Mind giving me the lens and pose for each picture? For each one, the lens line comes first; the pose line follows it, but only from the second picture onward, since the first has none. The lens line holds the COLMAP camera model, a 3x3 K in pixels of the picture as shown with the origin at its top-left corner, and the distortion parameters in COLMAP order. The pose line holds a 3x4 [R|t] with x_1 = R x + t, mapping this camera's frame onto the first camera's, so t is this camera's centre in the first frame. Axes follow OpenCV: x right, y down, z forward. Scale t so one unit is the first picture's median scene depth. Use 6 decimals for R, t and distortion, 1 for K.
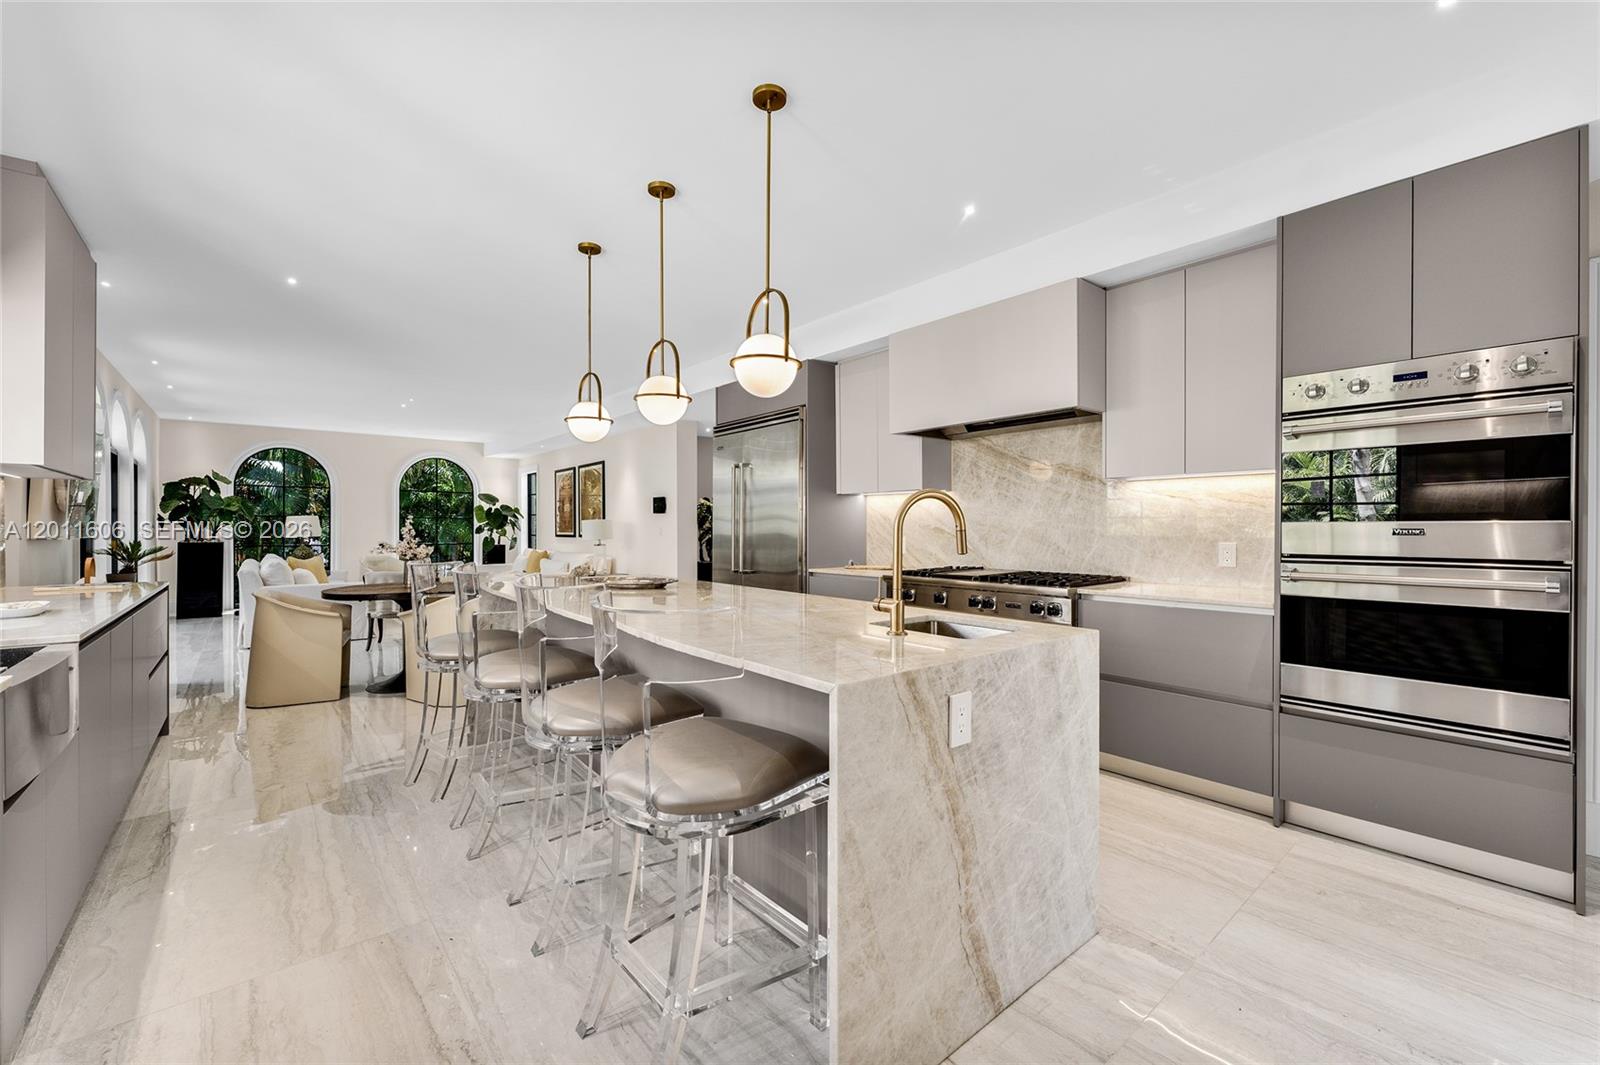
lens RADIAL K [[648.3, 0, 802.1], [0, 648.3, 519.1], [0, 0, 1]] dist [0.000921, 0.000330]
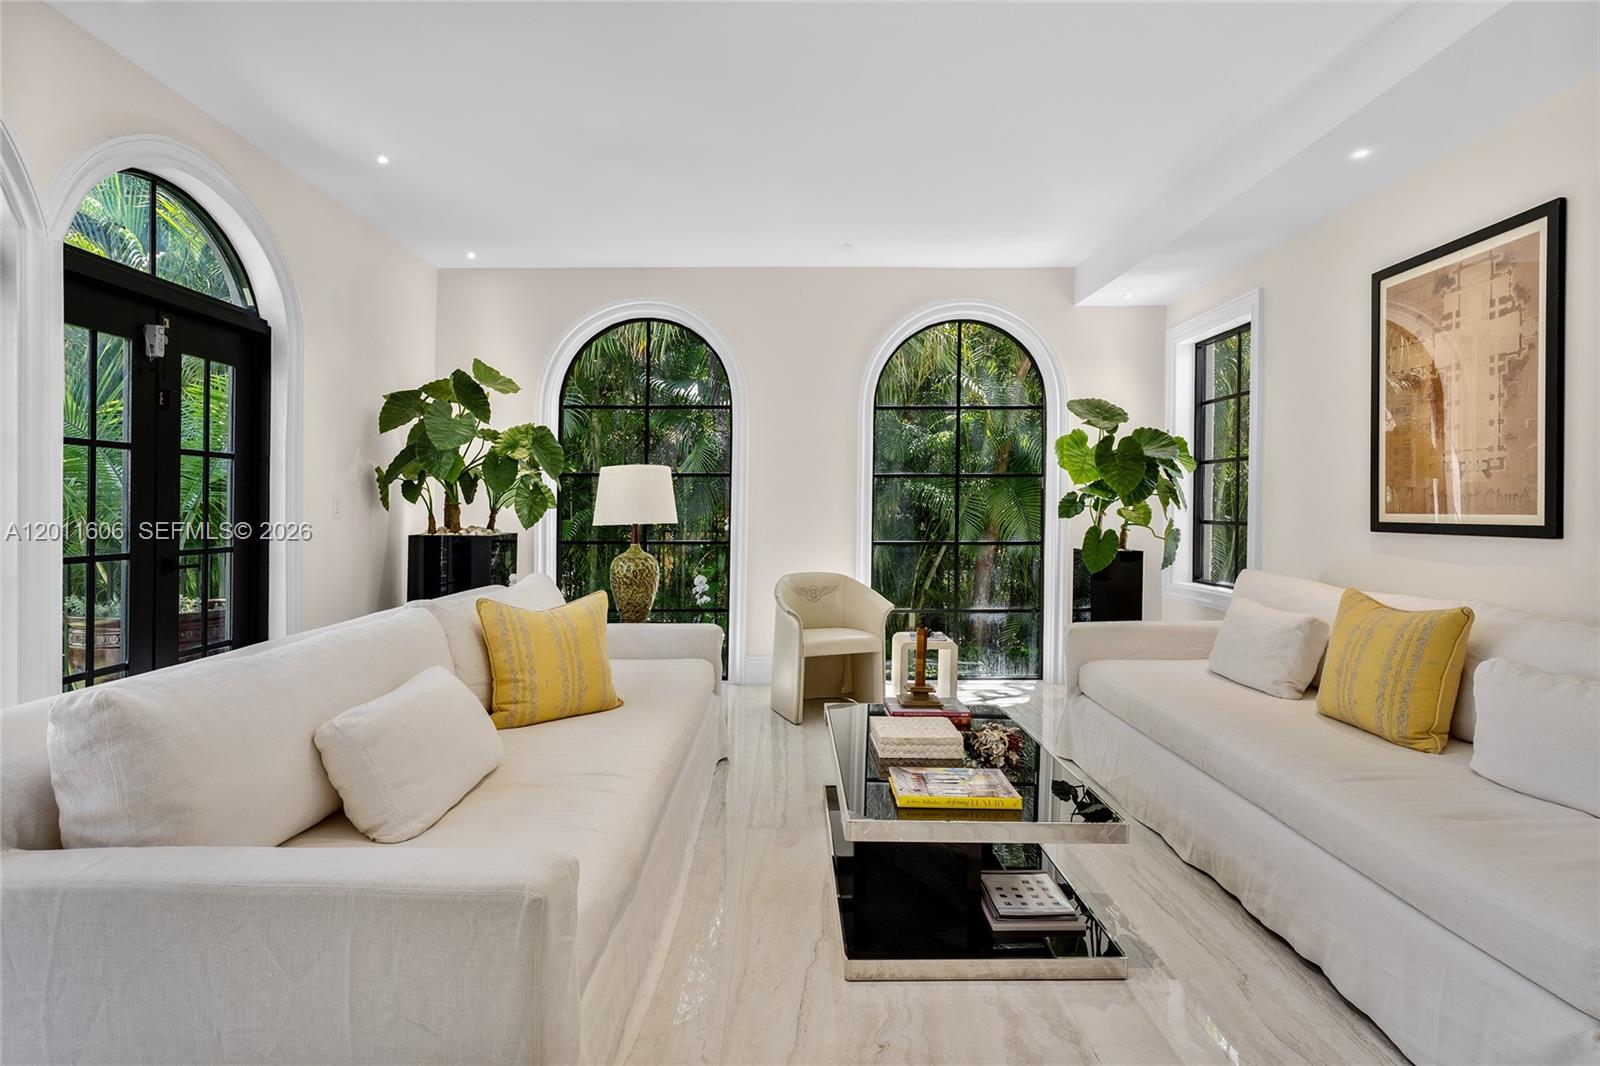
lens RADIAL K [[828.7, 0, 797.5], [0, 828.7, 514.1], [0, 0, 1]] dist [-0.001964, -0.000702]
pose [[0.768321, 0.002018, -0.640062, -0.416252], [0.010807, 0.999812, 0.016125, 0.015628], [0.639974, -0.019307, 0.768154, 0.724199]]
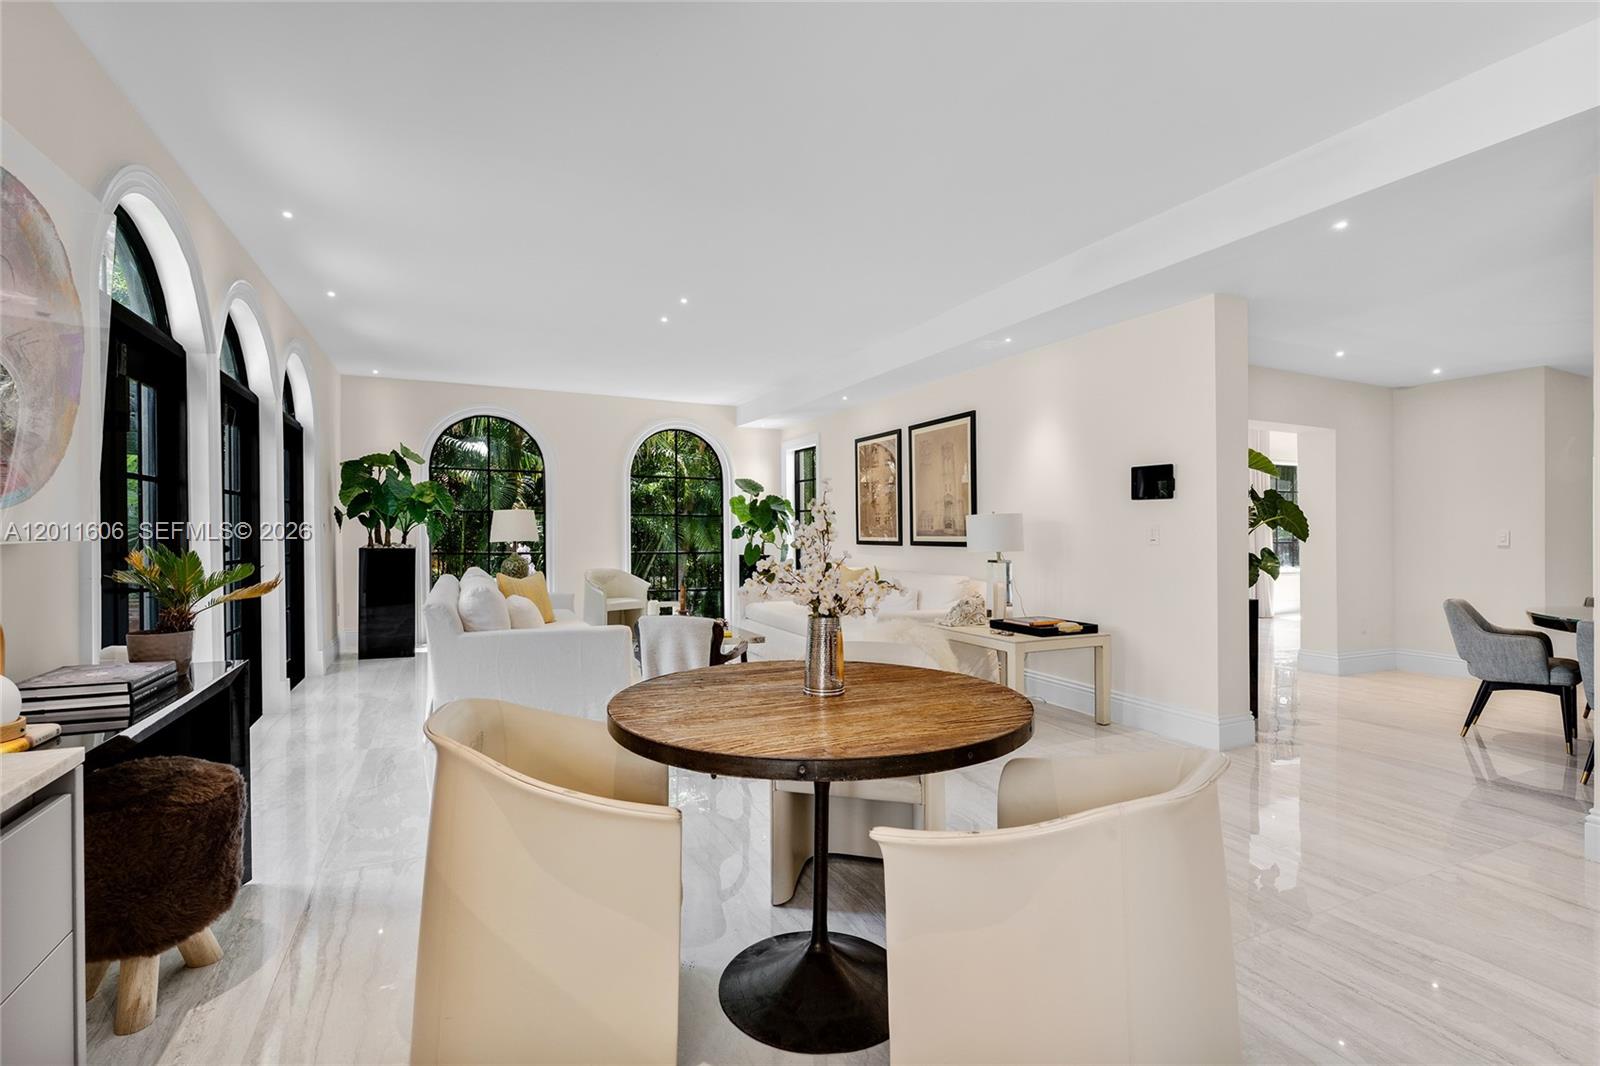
lens RADIAL K [[733.4, 0, 808.5], [0, 733.4, 531.0], [0, 0, 1]] dist [0.002165, -0.000156]
pose [[0.967530, 0.002800, -0.252740, -0.295123], [-0.000041, 0.999940, 0.010920, 0.008351], [0.252756, -0.010555, 0.967473, 0.356533]]
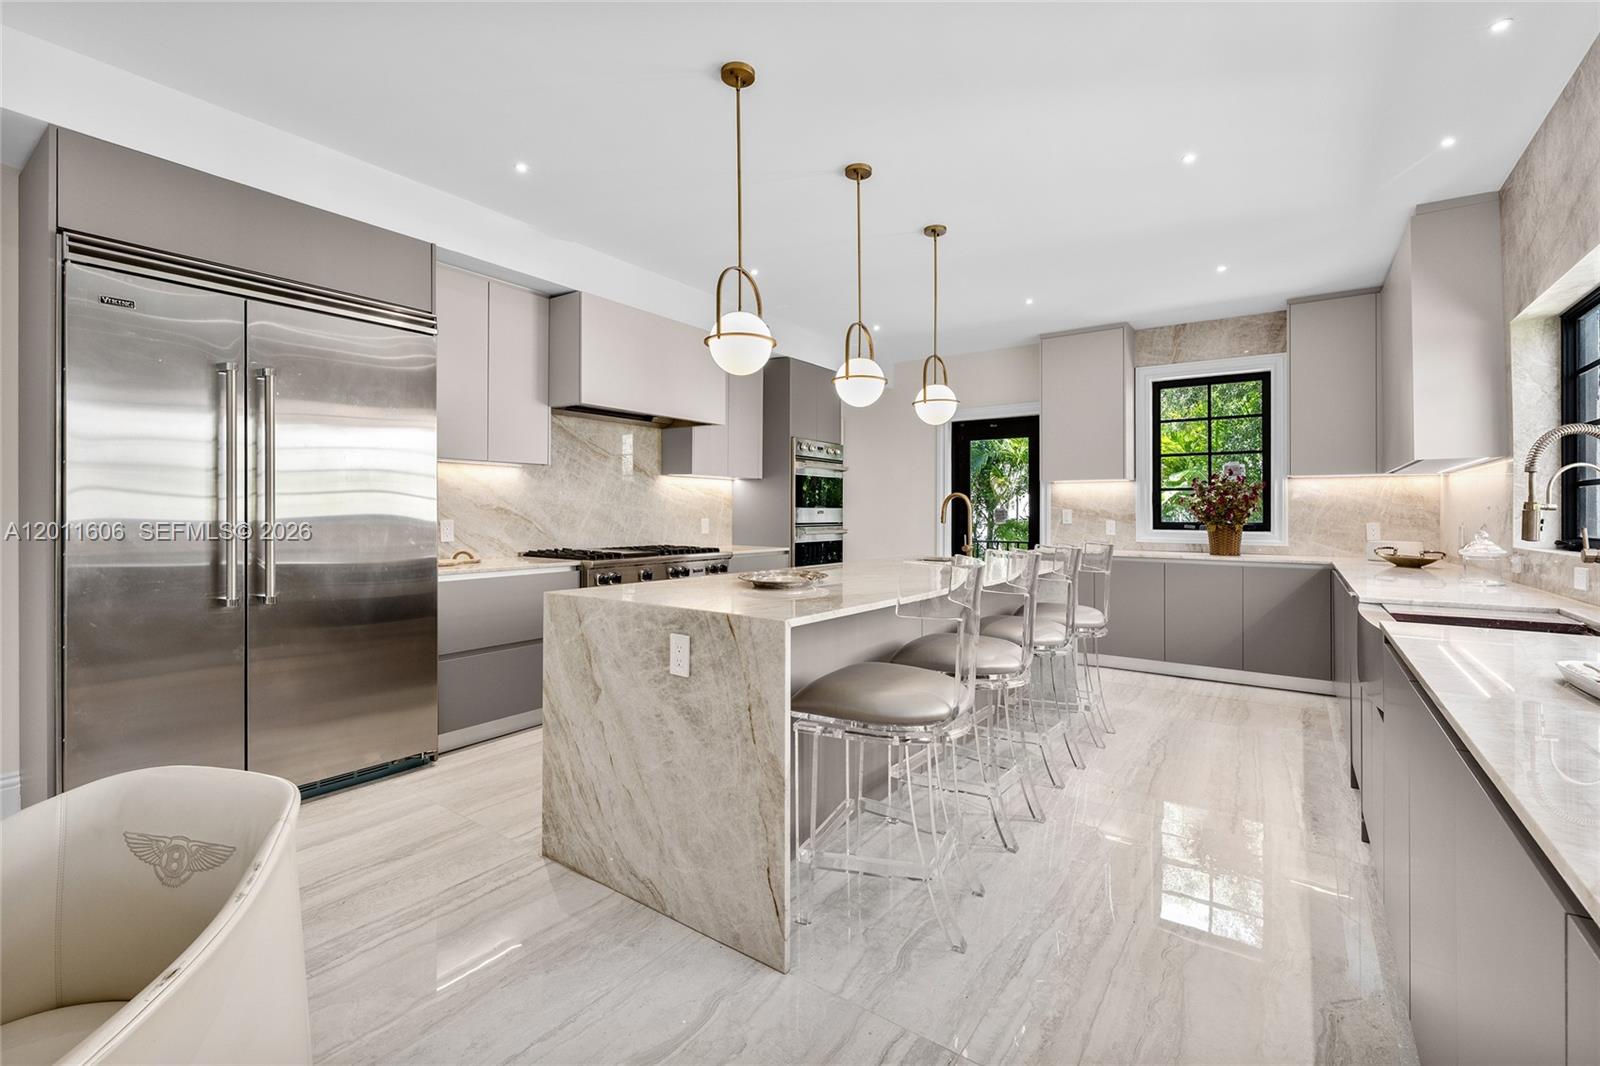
lens RADIAL K [[694.0, 0, 796.4], [0, 694.0, 515.5], [0, 0, 1]] dist [-0.002233, 0.000251]
pose [[-0.248343, -0.006105, 0.968653, -0.405927], [-0.020465, 0.999790, 0.001054, 0.007694], [-0.968456, -0.019562, -0.248416, 0.448821]]
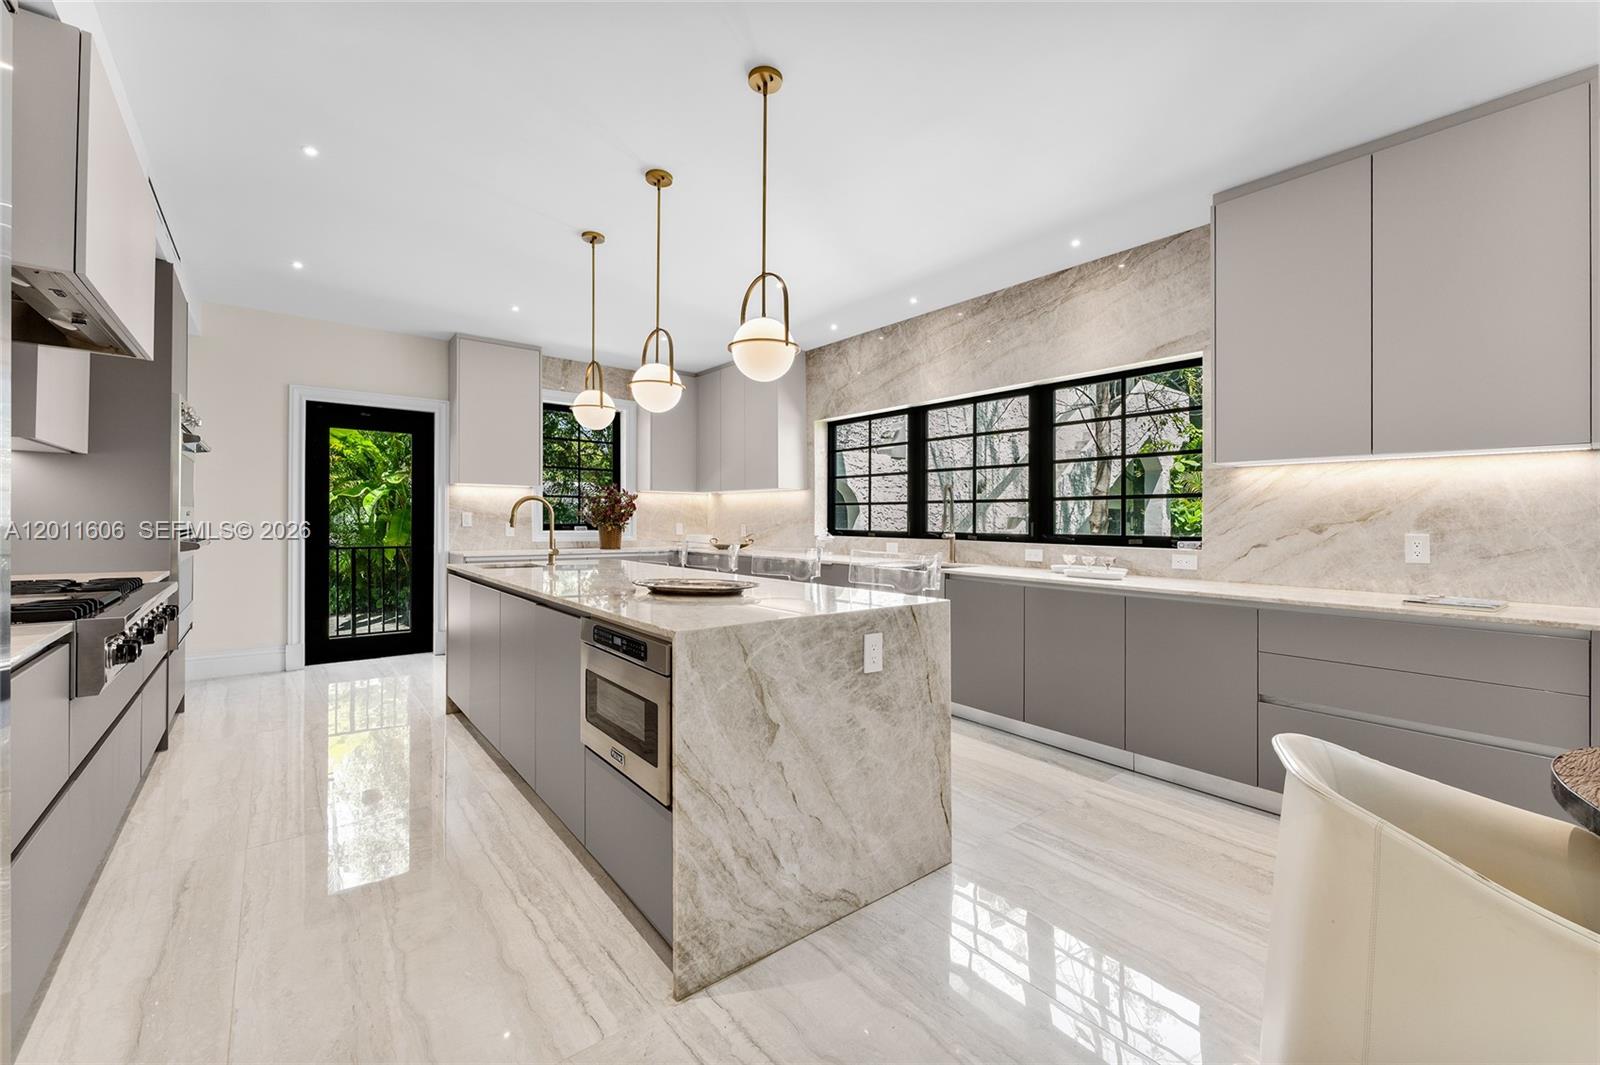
lens RADIAL K [[648.3, 0, 802.1], [0, 648.3, 519.1], [0, 0, 1]] dist [0.000921, 0.000330]
pose [[-0.999702, -0.006938, 0.023395, -0.152991], [-0.007301, 0.999854, -0.015444, 0.011193], [-0.023284, -0.015610, -0.999607, 0.660223]]
